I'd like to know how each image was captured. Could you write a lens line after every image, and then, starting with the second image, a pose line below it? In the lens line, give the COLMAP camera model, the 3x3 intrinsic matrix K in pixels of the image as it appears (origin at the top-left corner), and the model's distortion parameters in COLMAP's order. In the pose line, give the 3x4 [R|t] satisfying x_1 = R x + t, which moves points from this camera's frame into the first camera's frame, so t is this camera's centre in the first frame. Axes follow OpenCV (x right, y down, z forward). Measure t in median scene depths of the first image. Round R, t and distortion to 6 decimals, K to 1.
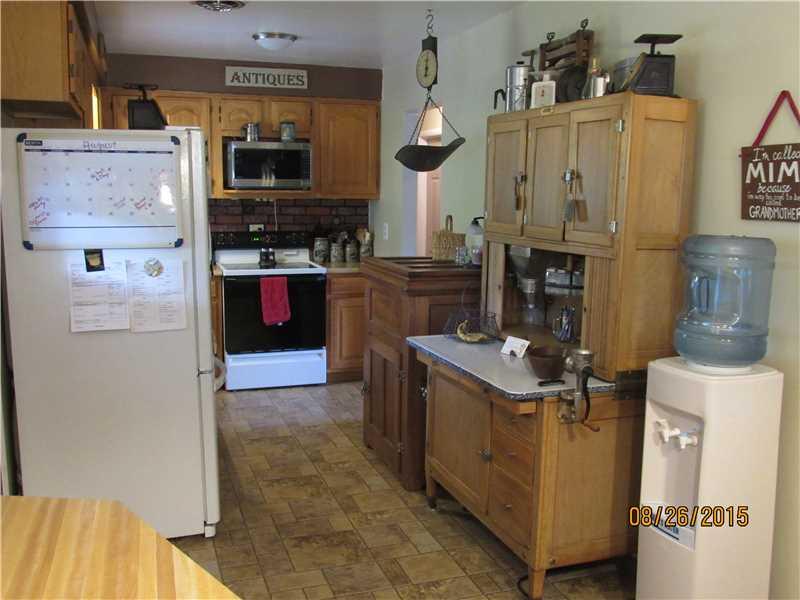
lens RADIAL K [[786.0, 0, 400.1], [0, 786.0, 301.6], [0, 0, 1]] dist [-0.035358, 0.000000]
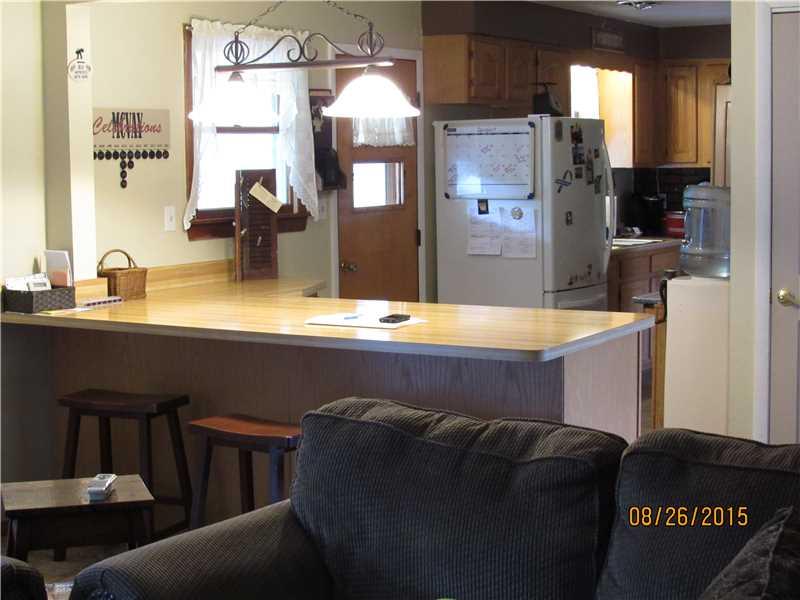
lens RADIAL K [[1507.4, 0, 400.5], [0, 1507.4, 300.3], [0, 0, 1]] dist [-0.147572, 0.000000]
pose [[0.632115, 0.057299, -0.772753, 0.902838], [-0.095131, 0.995457, -0.004005, 0.078446], [0.769013, 0.076044, 0.634694, -0.480055]]
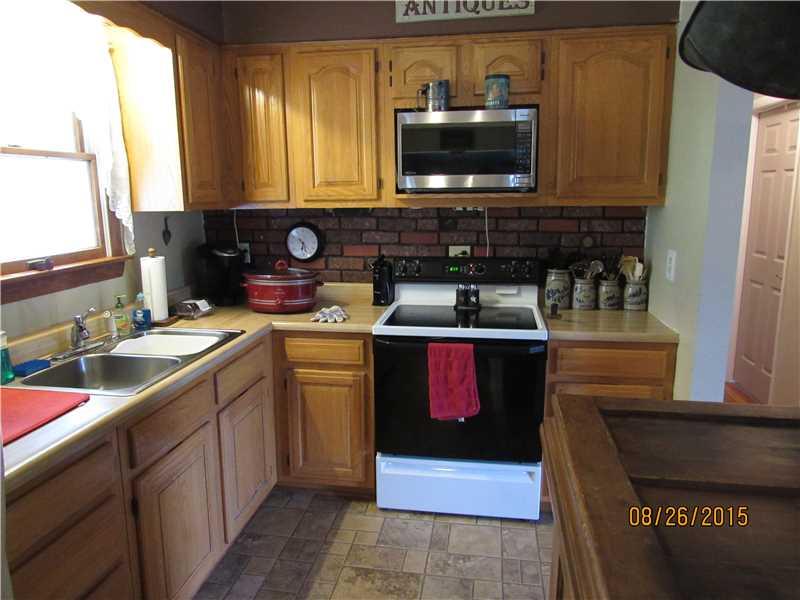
lens RADIAL K [[571.4, 0, 399.2], [0, 571.4, 300.0], [0, 0, 1]] dist [-0.028917, 0.010486]
pose [[0.880353, 0.066817, -0.469590, 0.002463], [-0.048714, 0.997530, 0.050611, -0.080029], [0.471811, -0.021680, 0.881433, 0.588377]]
